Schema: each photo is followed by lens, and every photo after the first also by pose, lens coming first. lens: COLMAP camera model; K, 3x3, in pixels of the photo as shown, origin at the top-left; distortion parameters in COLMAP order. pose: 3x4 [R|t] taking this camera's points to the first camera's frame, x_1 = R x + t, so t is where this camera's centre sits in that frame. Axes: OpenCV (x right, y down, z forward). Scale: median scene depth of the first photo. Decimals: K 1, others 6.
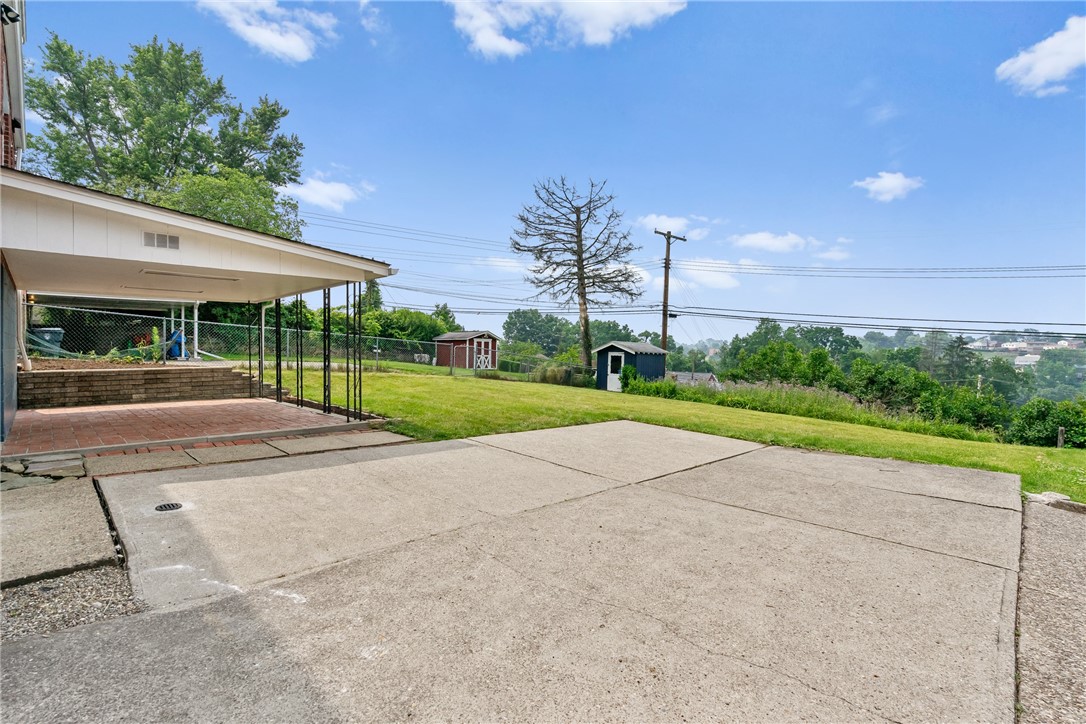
lens RADIAL K [[489.3, 0, 543.1], [0, 489.3, 360.1], [0, 0, 1]] dist [-0.003690, 0.000975]
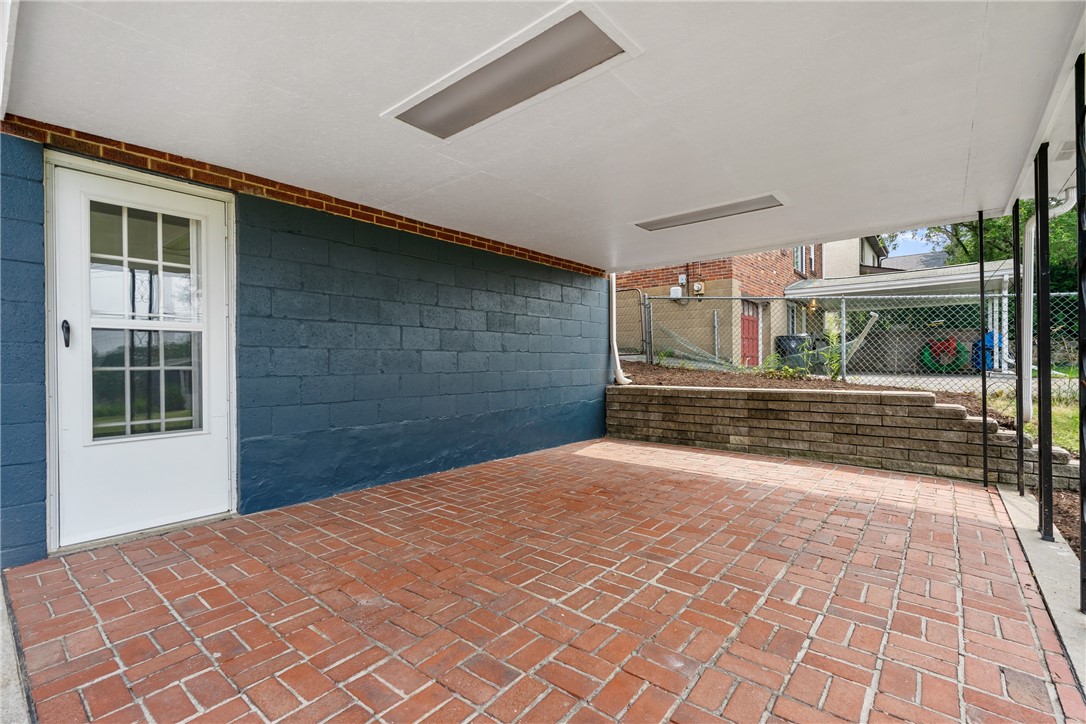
lens RADIAL K [[489.3, 0, 543.3], [0, 489.3, 361.6], [0, 0, 1]] dist [-0.003690, 0.000975]
pose [[0.101803, -0.005174, -0.994791, -0.310195], [-0.020526, 0.999763, -0.007300, -0.003834], [0.994593, 0.021162, 0.101672, 0.718953]]
